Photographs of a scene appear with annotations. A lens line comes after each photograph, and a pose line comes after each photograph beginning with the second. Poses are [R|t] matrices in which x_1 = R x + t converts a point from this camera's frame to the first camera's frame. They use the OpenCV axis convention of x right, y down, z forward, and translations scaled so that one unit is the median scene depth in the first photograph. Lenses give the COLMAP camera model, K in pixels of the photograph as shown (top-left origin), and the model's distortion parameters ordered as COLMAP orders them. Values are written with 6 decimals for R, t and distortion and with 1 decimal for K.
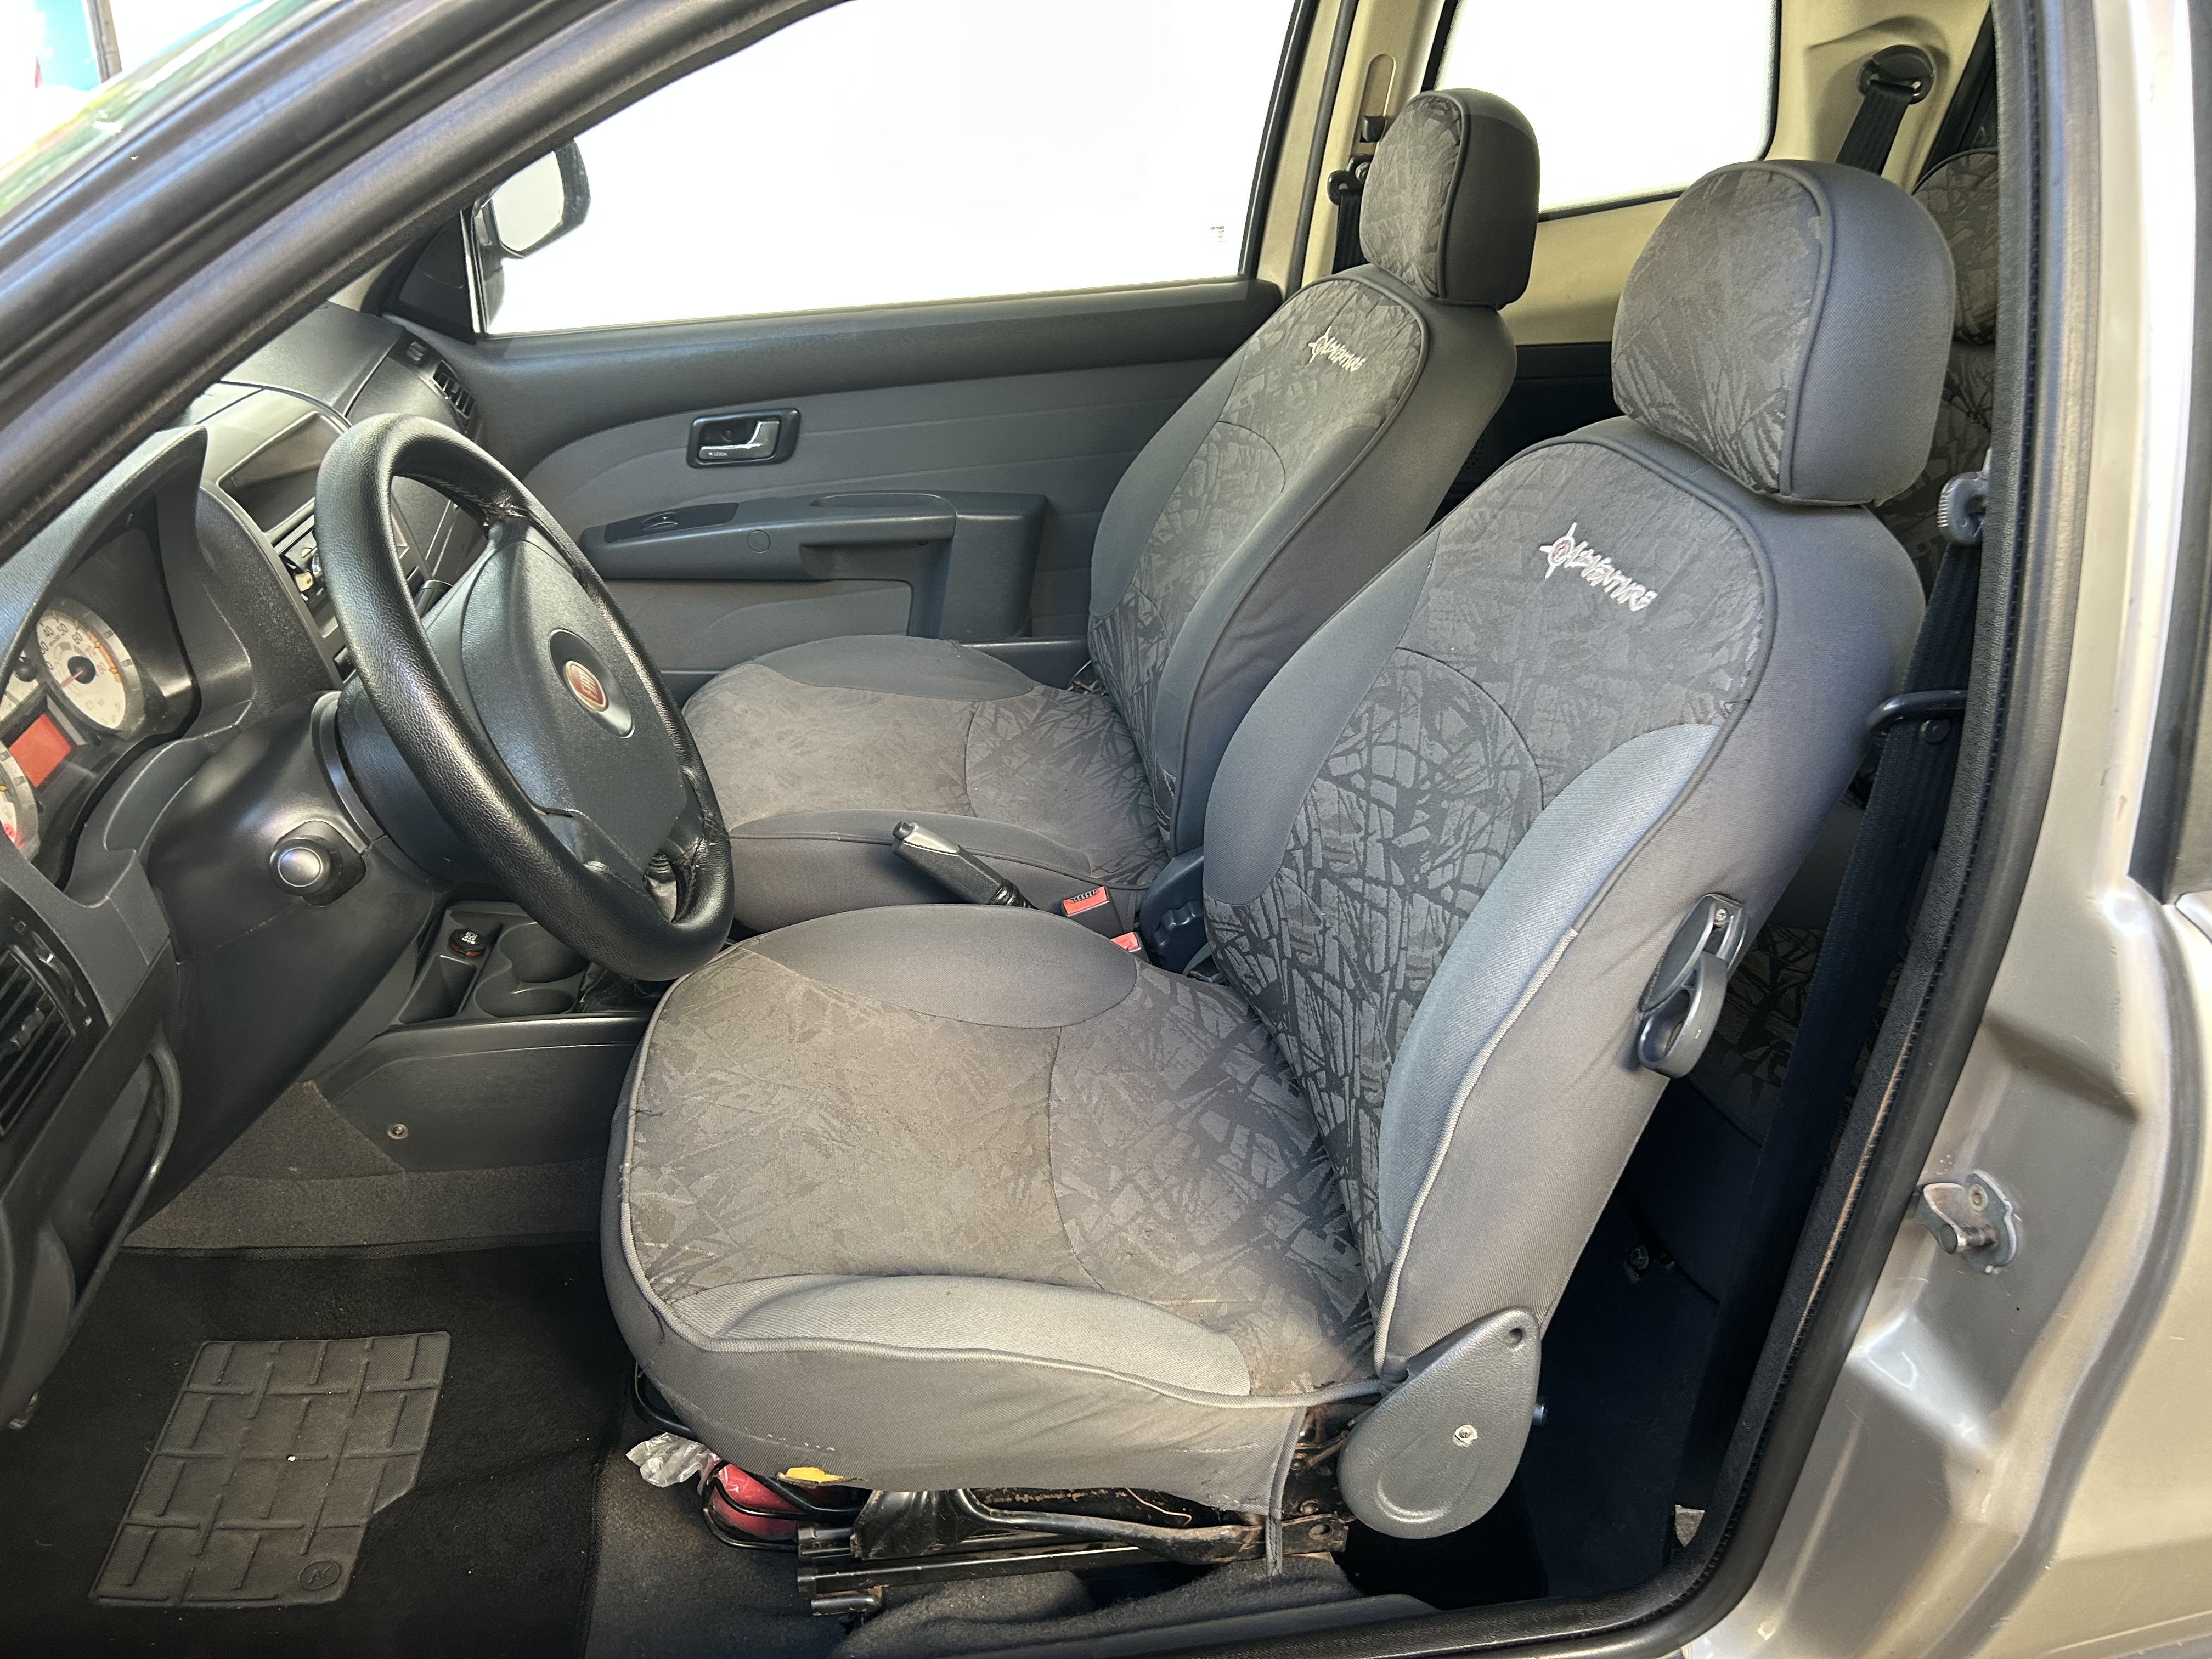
lens RADIAL K [[1680.3, 0, 1112.9], [0, 1680.3, 827.1], [0, 0, 1]] dist [0.032027, -0.028796]
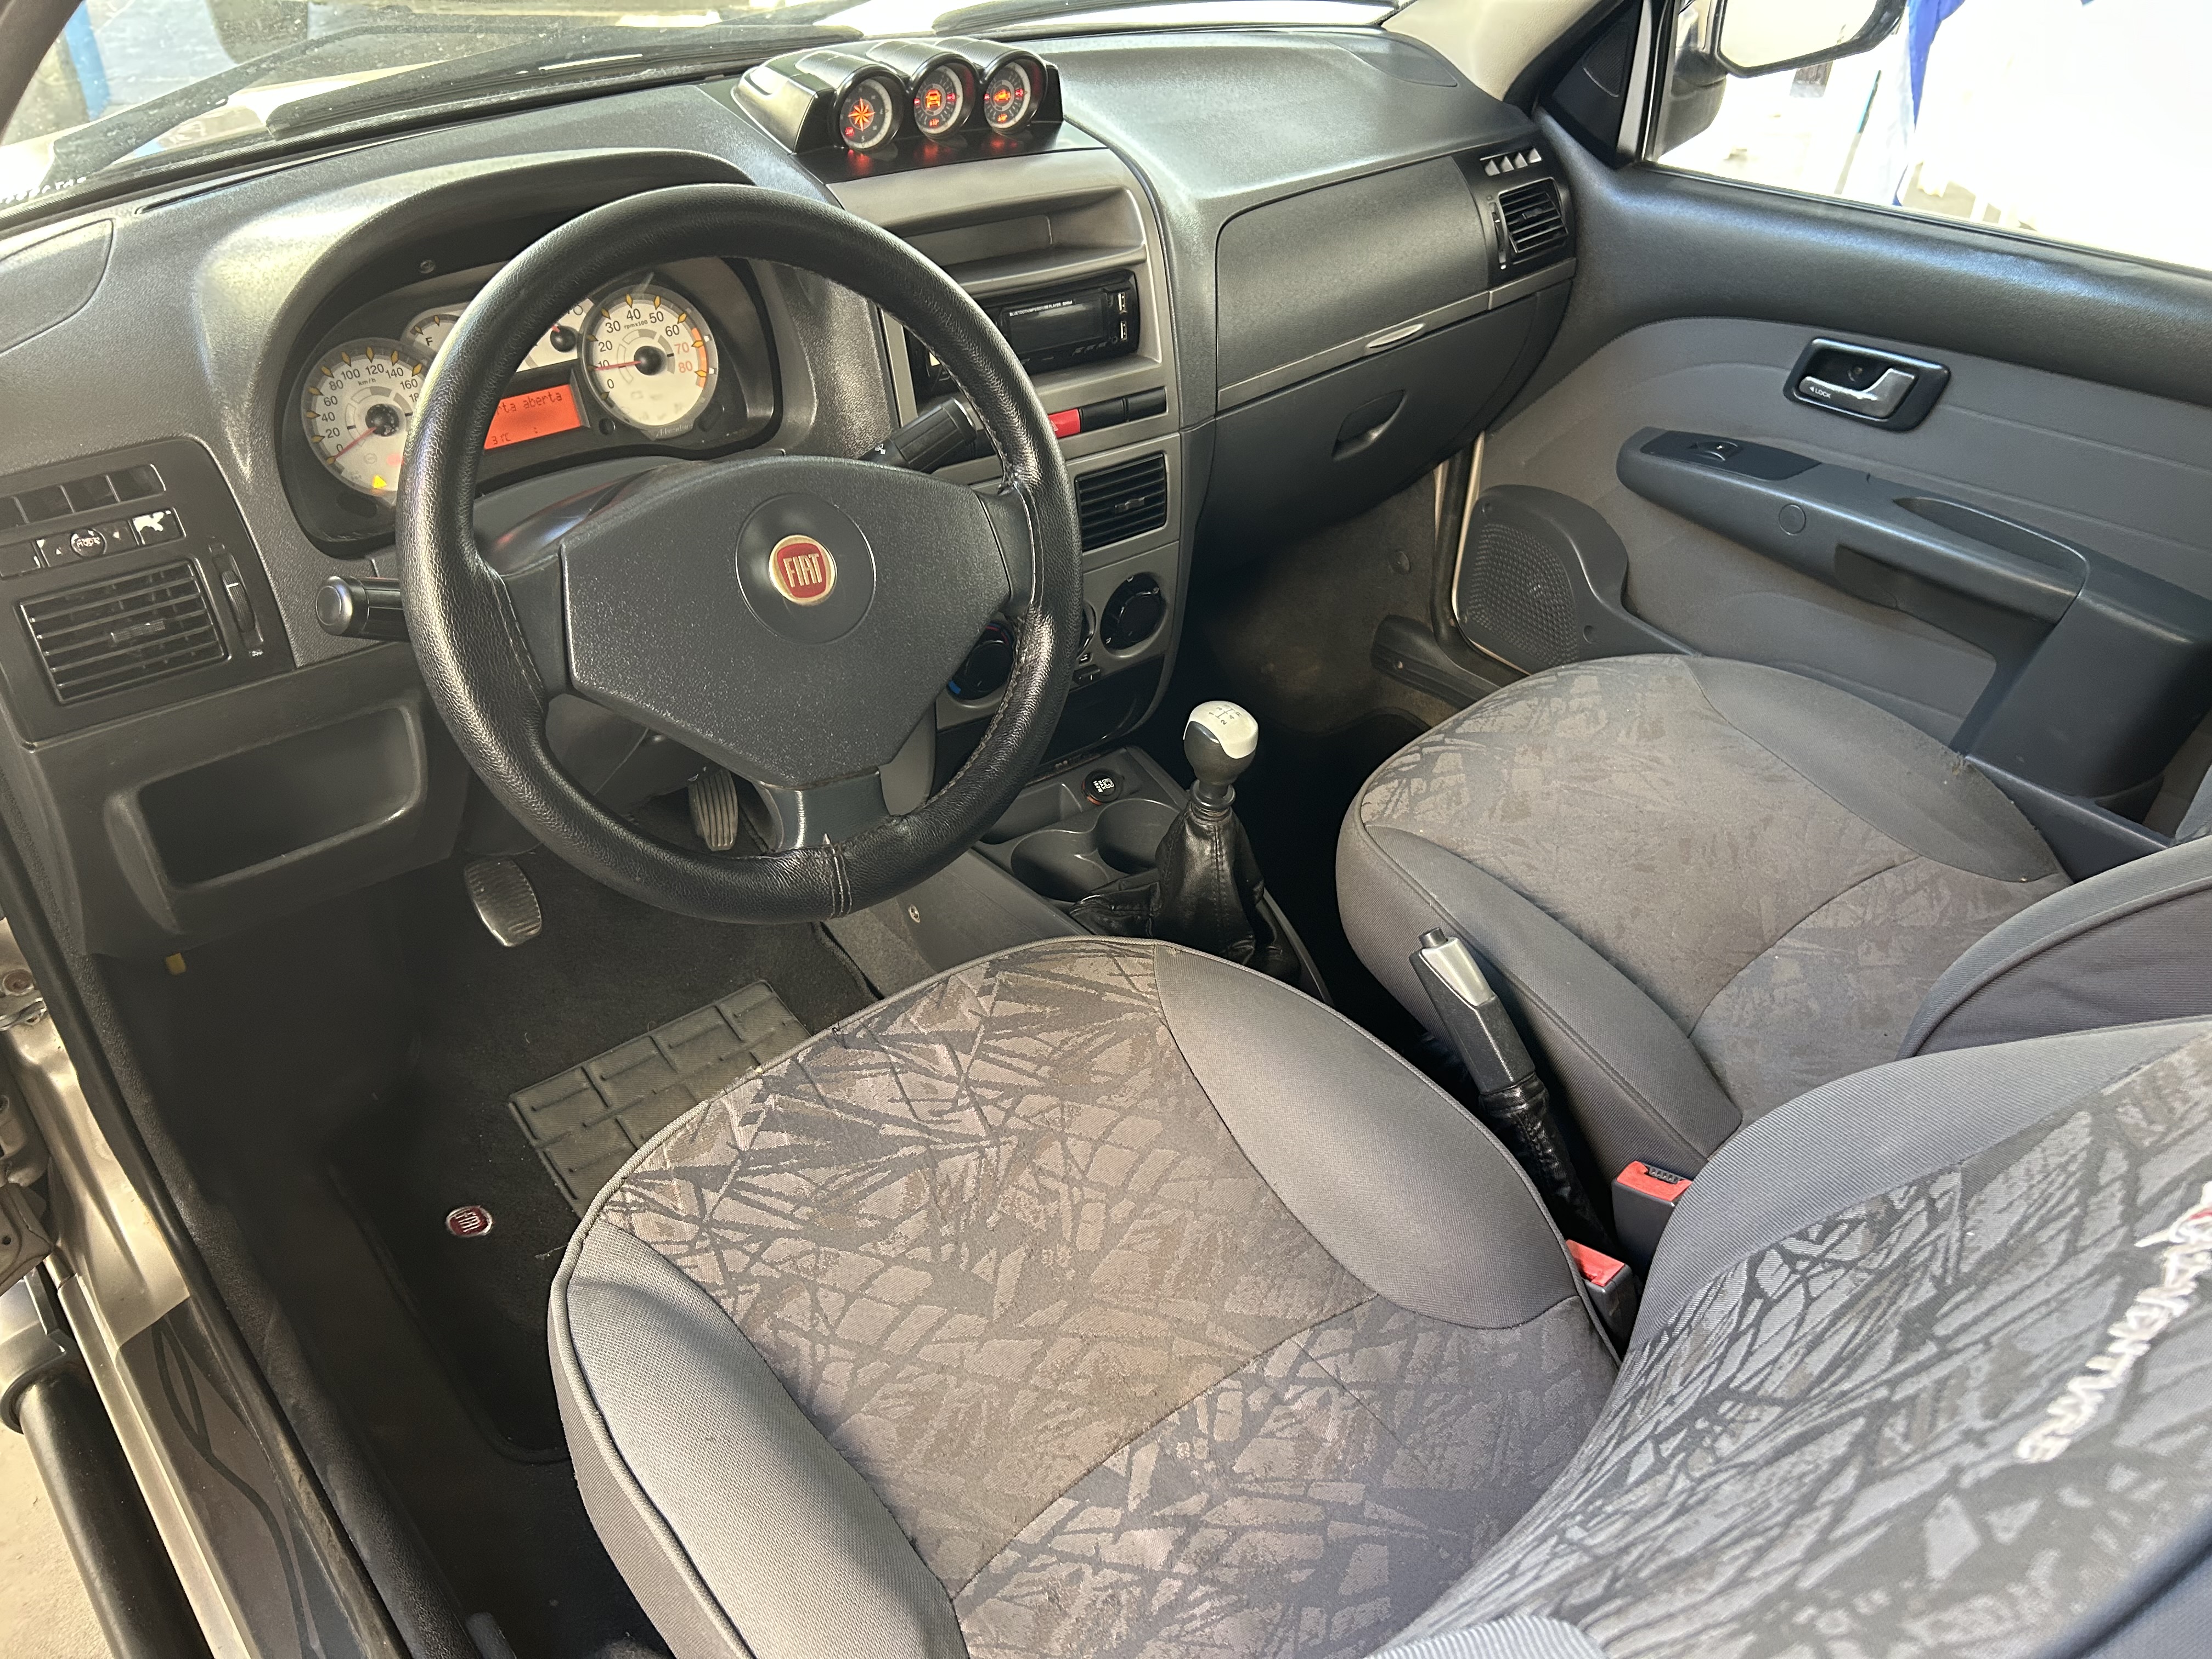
lens RADIAL K [[1680.3, 0, 1105.2], [0, 1680.3, 835.0], [0, 0, 1]] dist [0.032027, -0.028796]
pose [[0.529272, 0.505255, -0.681607, 0.204642], [-0.424090, 0.853340, 0.303247, -0.147216], [0.734860, 0.128563, 0.665923, 0.298468]]
